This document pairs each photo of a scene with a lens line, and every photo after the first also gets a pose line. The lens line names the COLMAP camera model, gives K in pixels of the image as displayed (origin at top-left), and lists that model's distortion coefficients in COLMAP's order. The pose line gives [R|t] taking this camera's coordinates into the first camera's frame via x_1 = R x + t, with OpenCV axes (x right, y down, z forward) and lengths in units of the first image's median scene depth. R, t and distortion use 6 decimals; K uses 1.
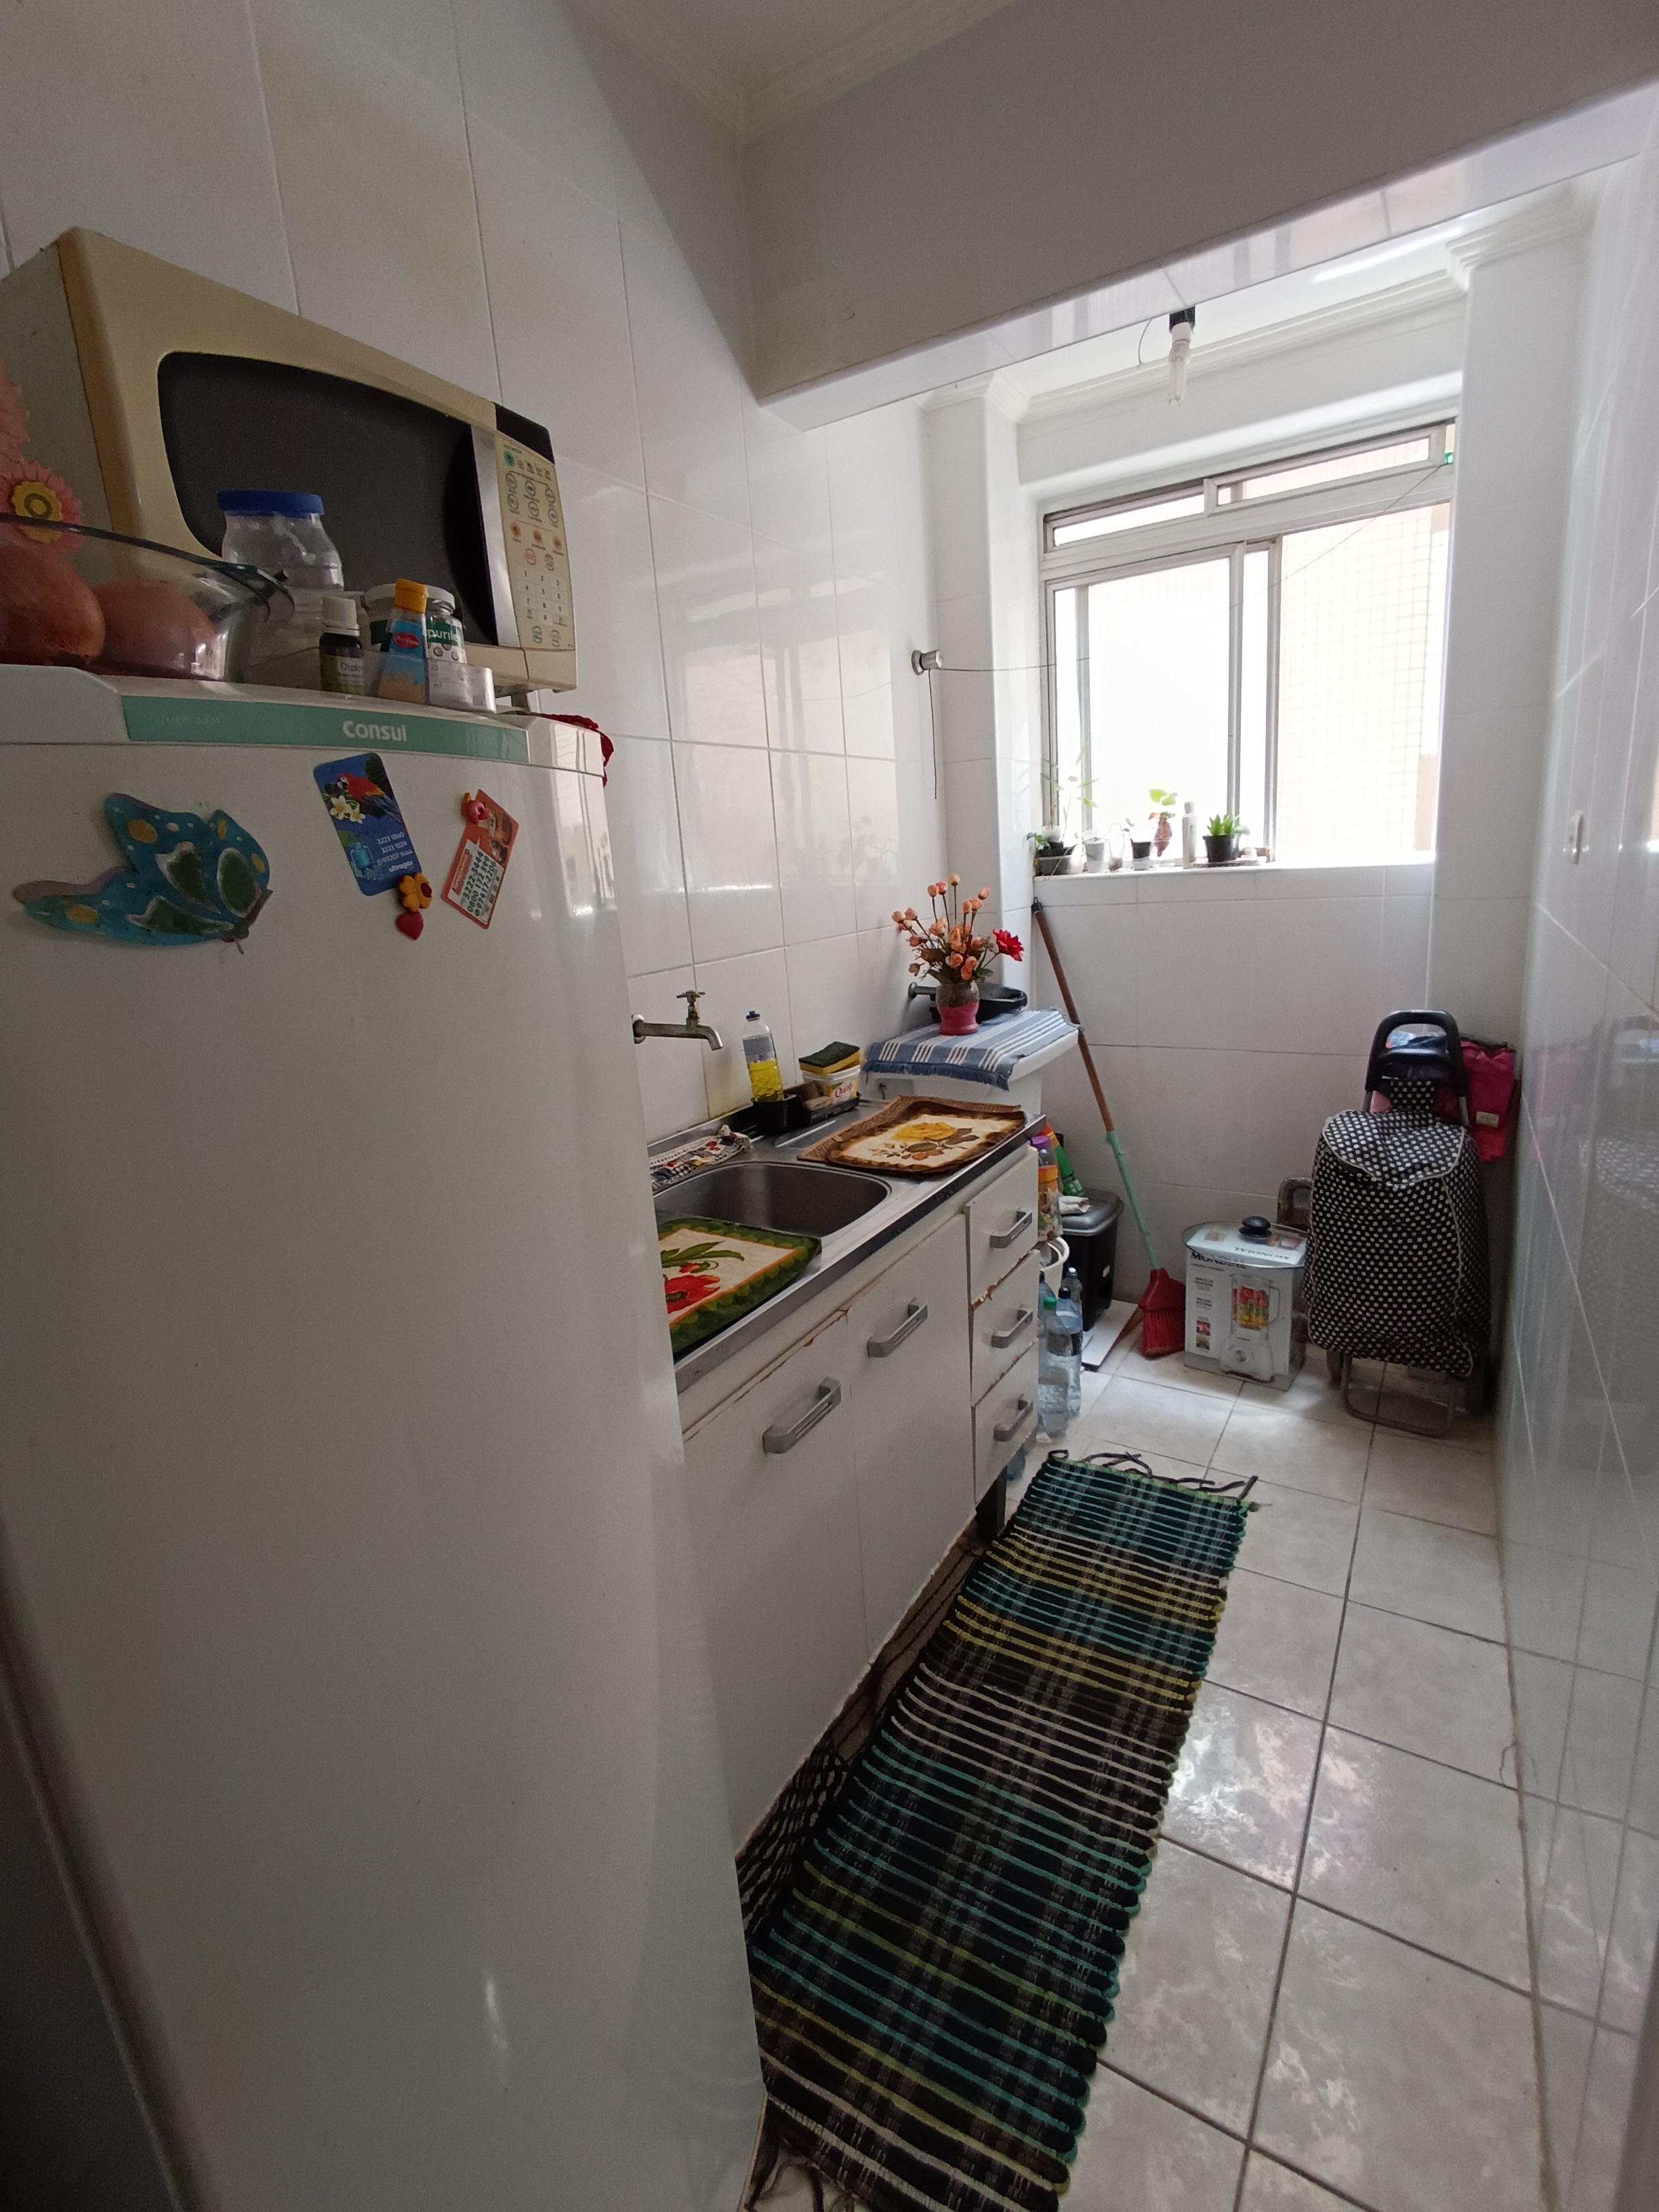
lens RADIAL K [[1003.3, 0, 849.4], [0, 1003.3, 1094.6], [0, 0, 1]] dist [-0.003528, -0.001138]
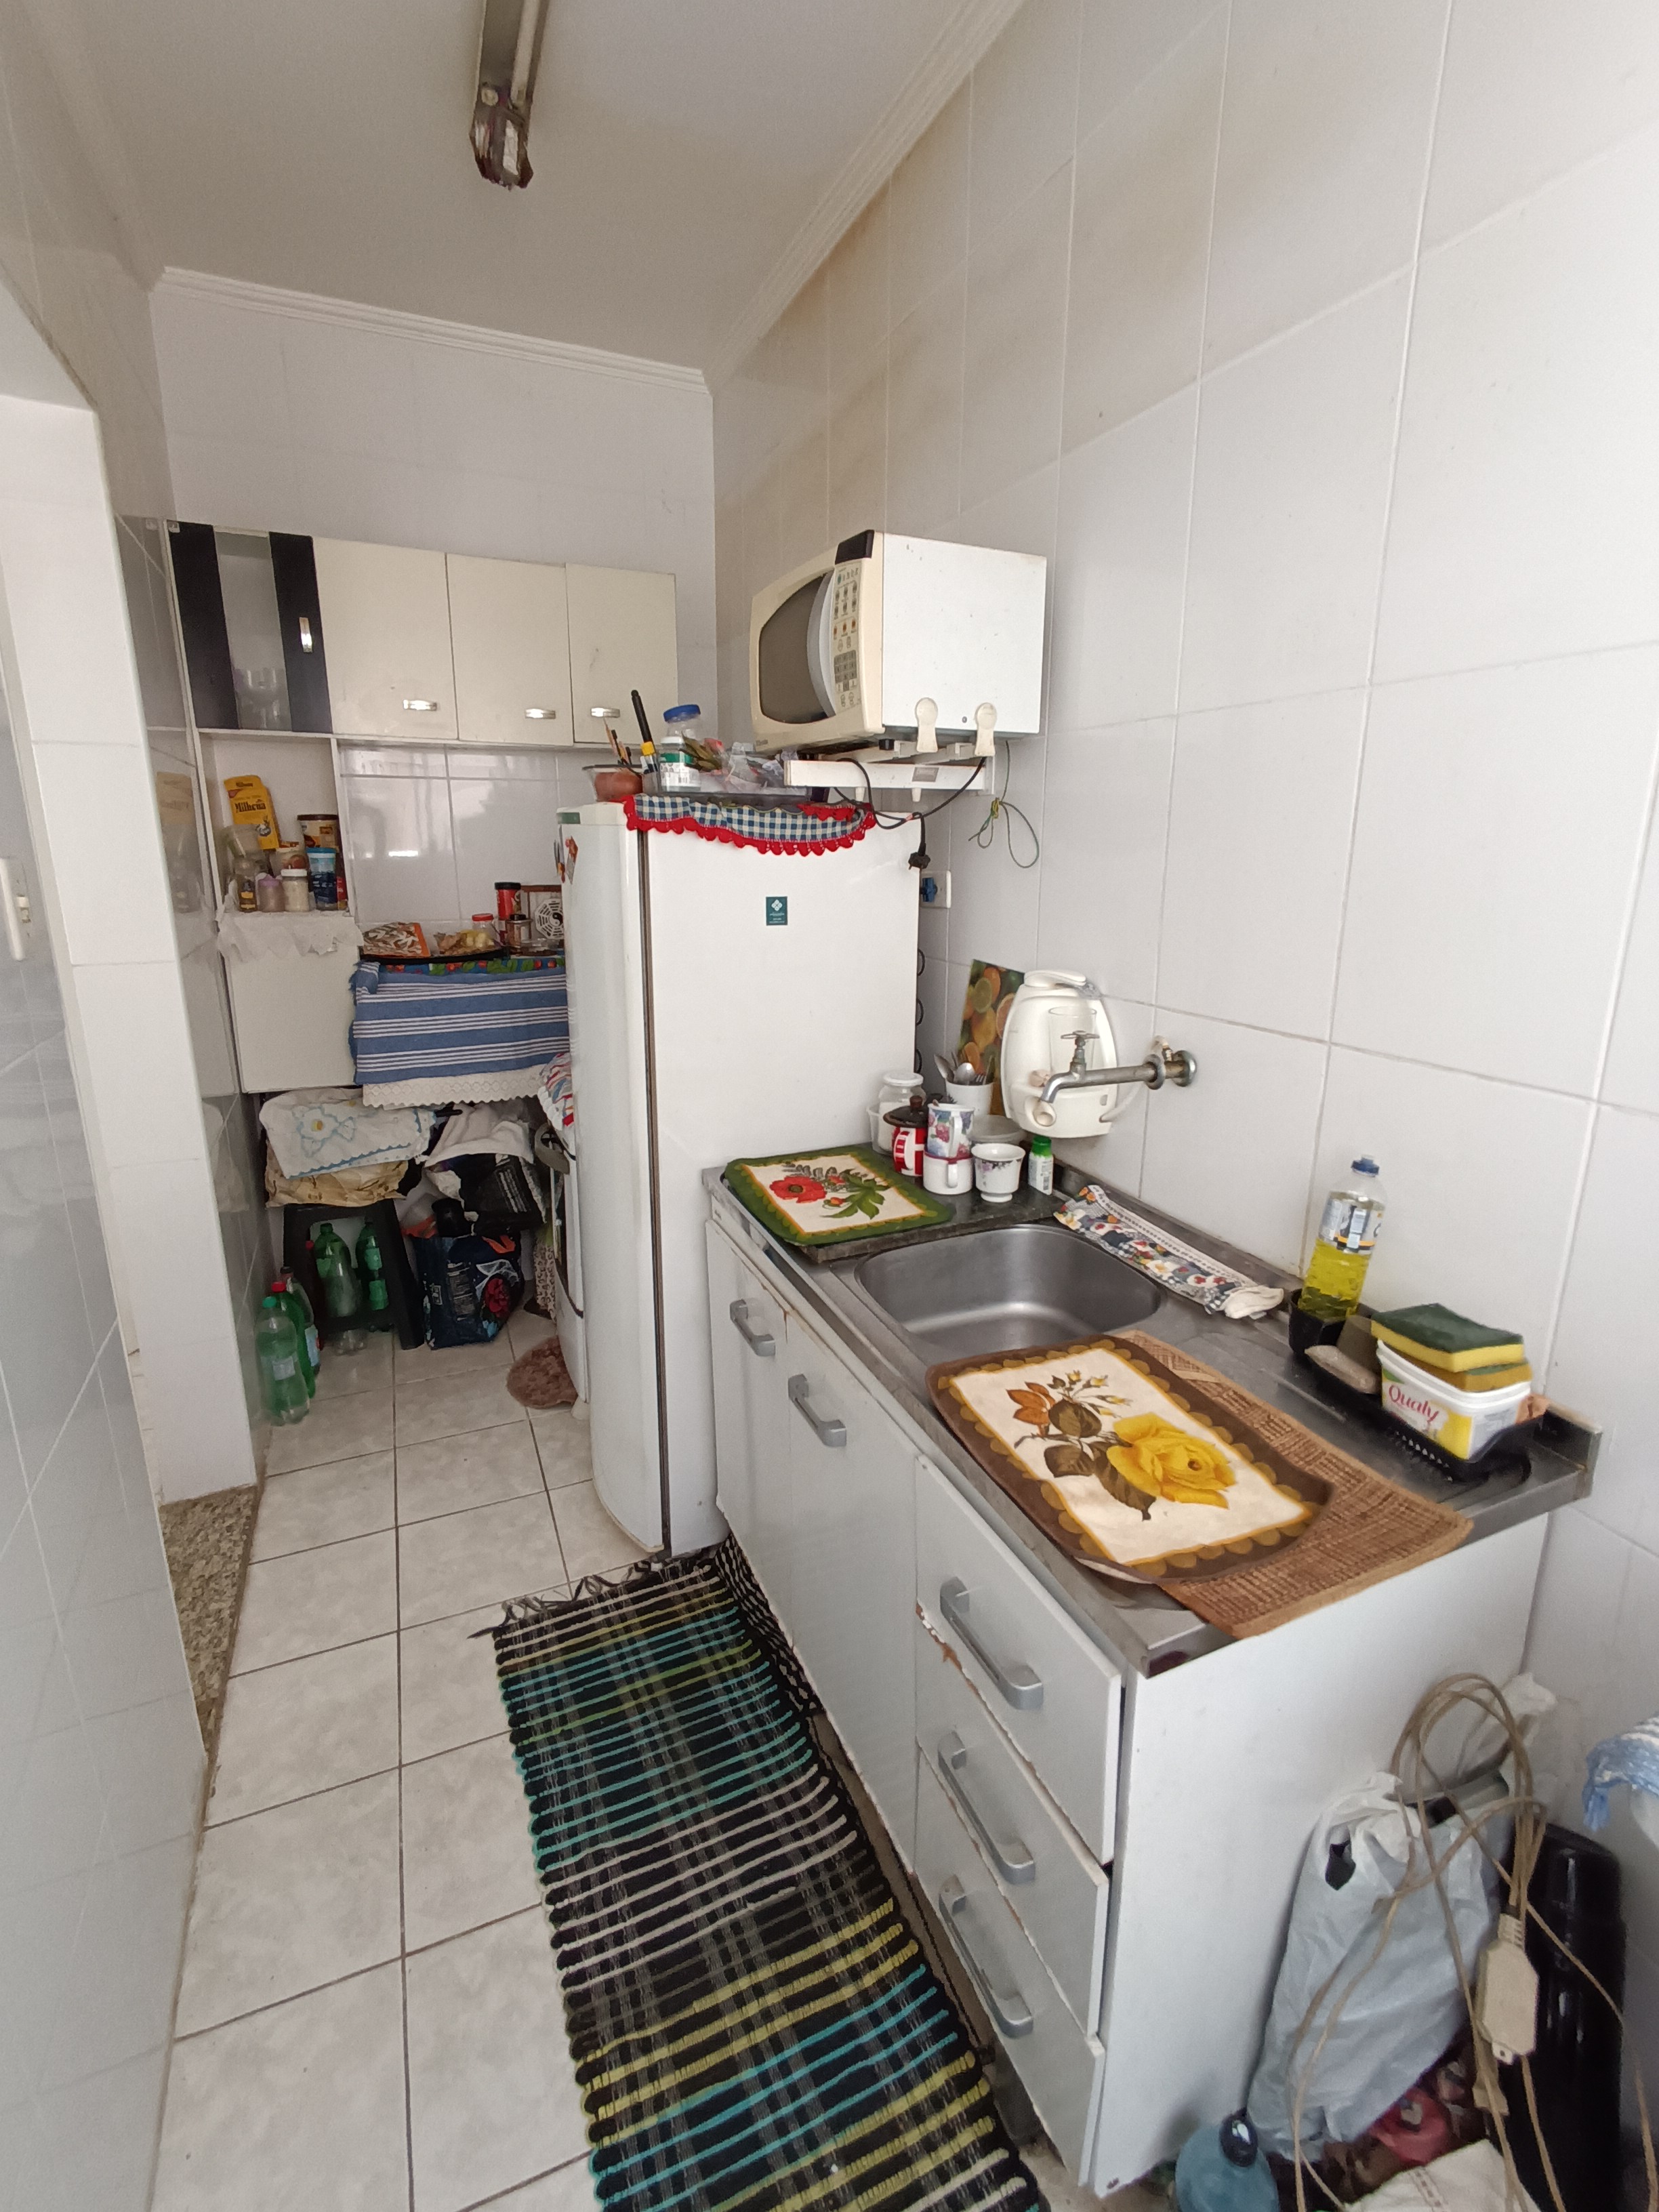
lens RADIAL K [[1003.3, 0, 848.3], [0, 1003.3, 1099.4], [0, 0, 1]] dist [-0.003528, -0.001138]
pose [[-0.570154, 0.266037, -0.777270, 0.546119], [-0.162186, 0.891046, 0.423949, -0.332950], [0.805369, 0.367779, -0.464886, 1.112383]]
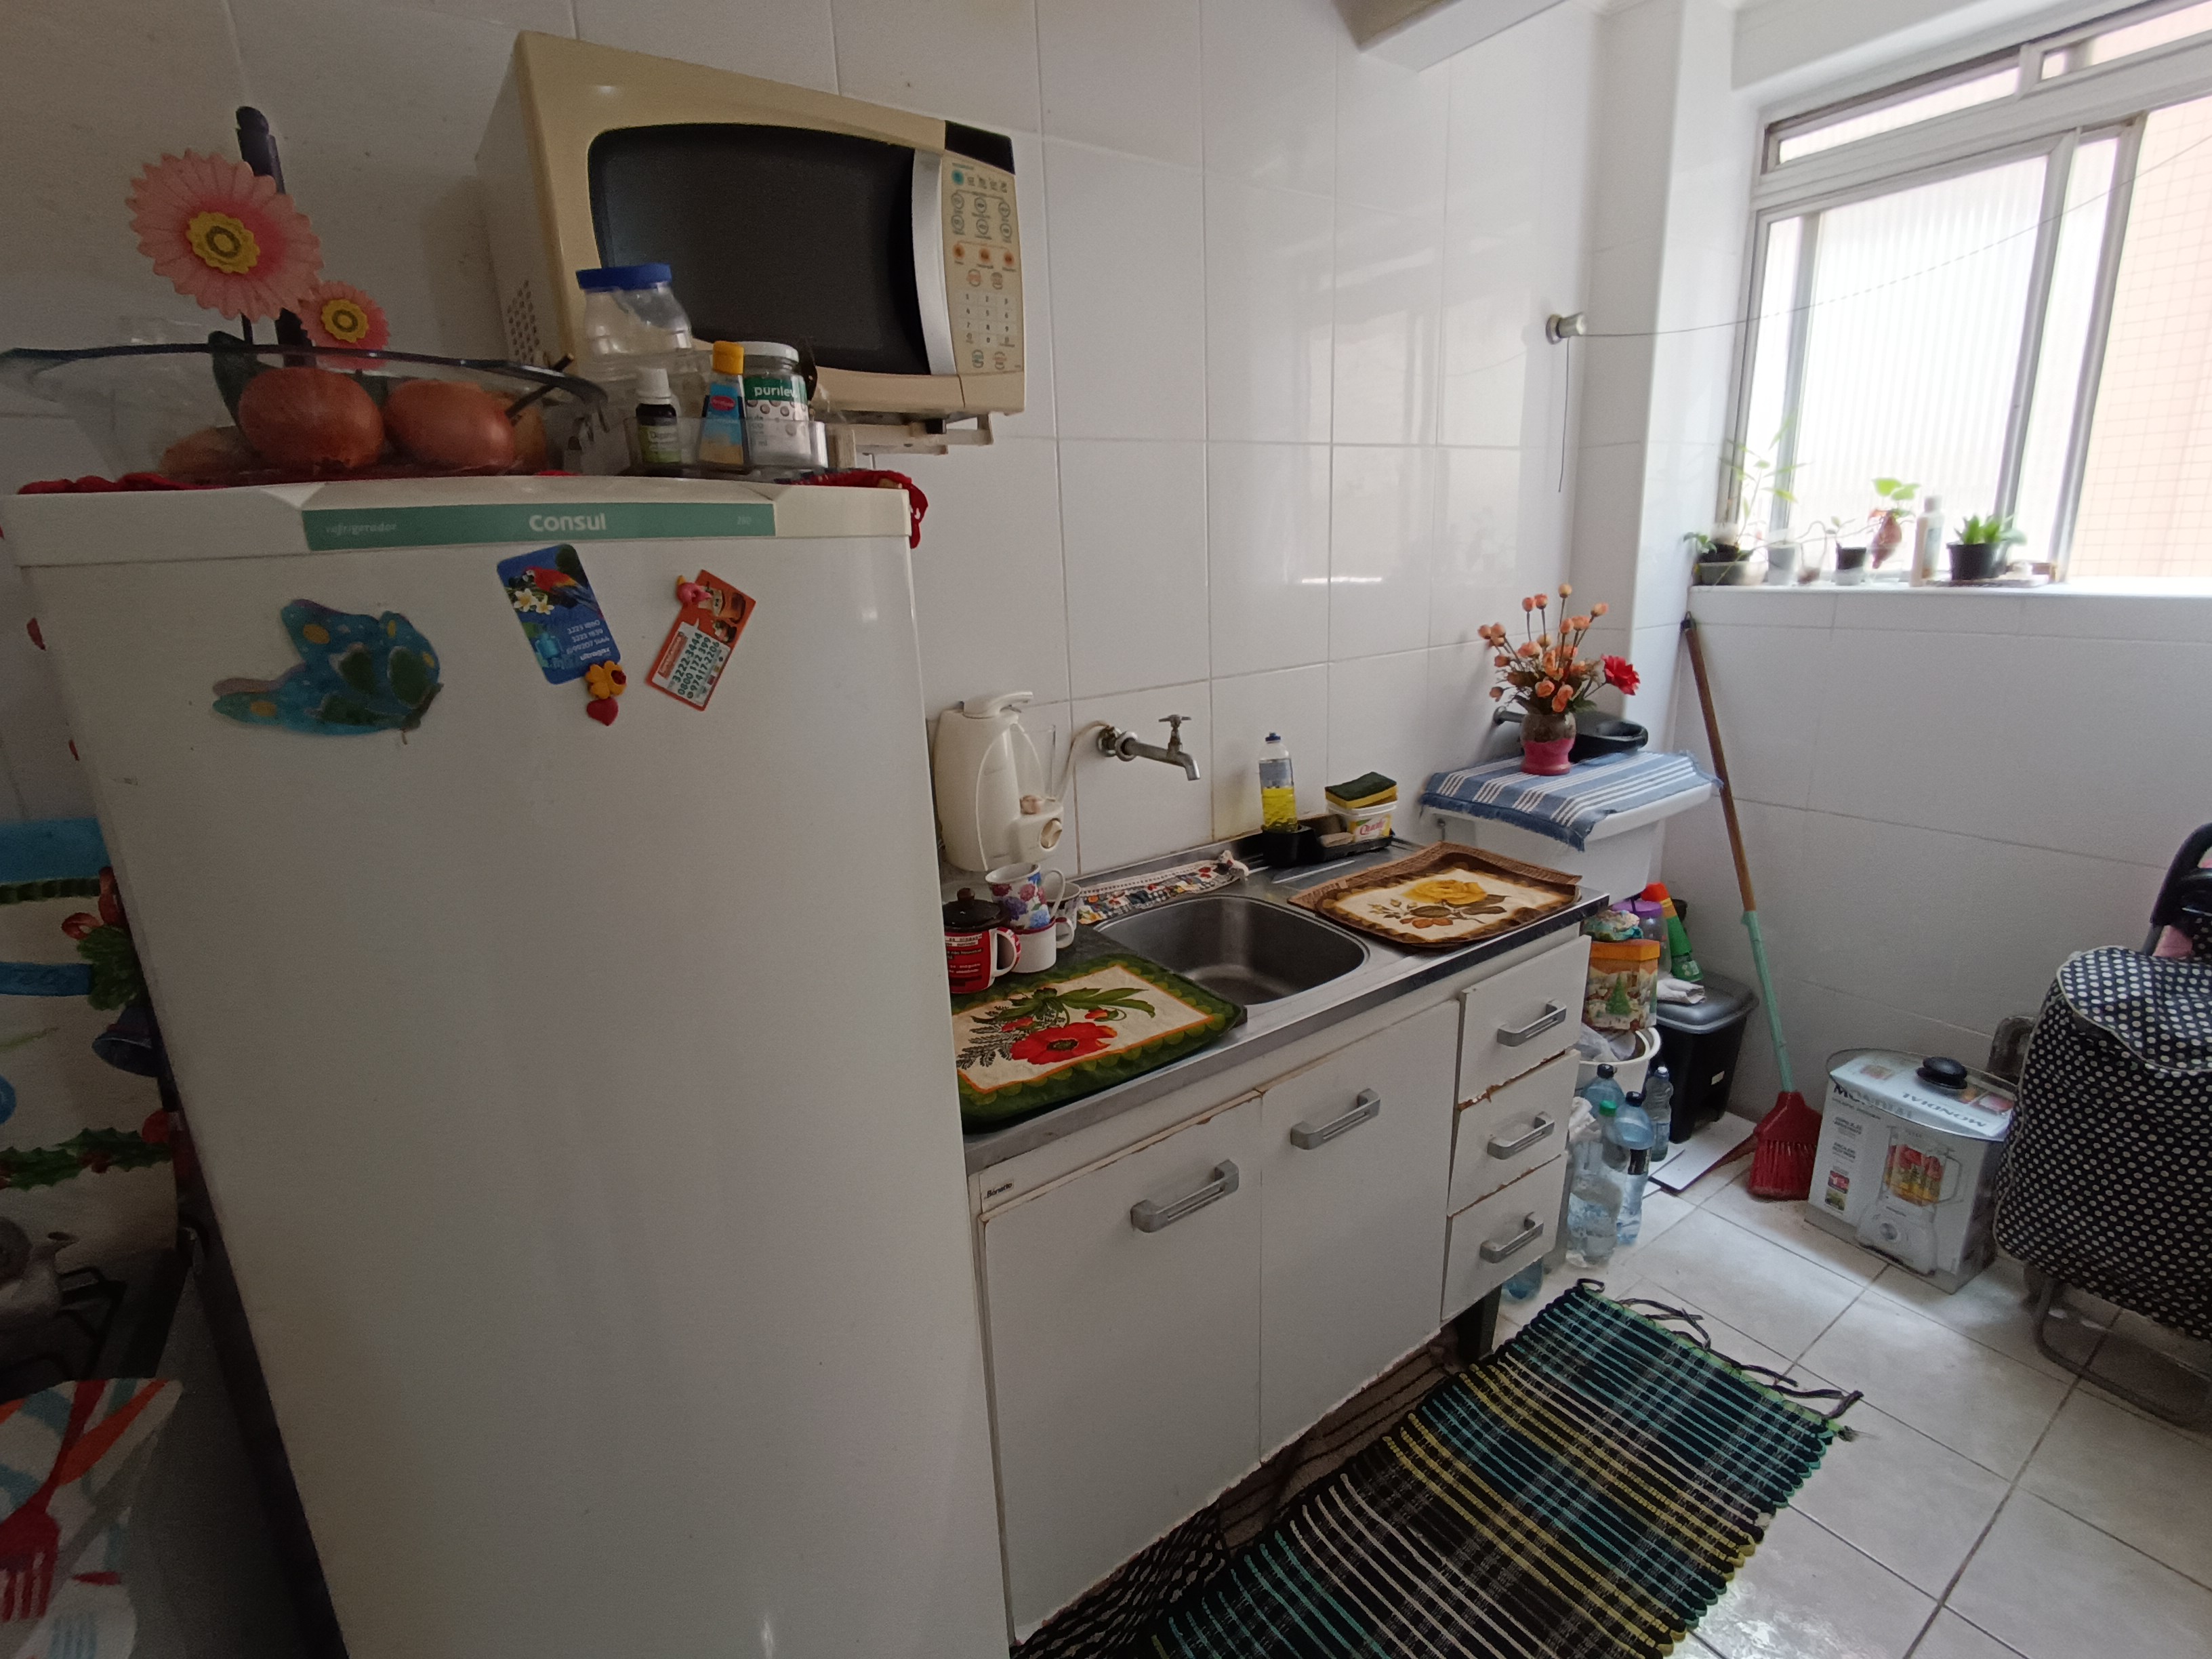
lens RADIAL K [[1003.3, 0, 1086.0], [0, 1003.3, 813.5], [0, 0, 1]] dist [-0.003528, -0.001138]
pose [[0.908636, 0.129513, -0.396996, 0.136570], [-0.109864, 0.991339, 0.071953, -0.062478], [0.402877, -0.021764, 0.914995, 0.086418]]
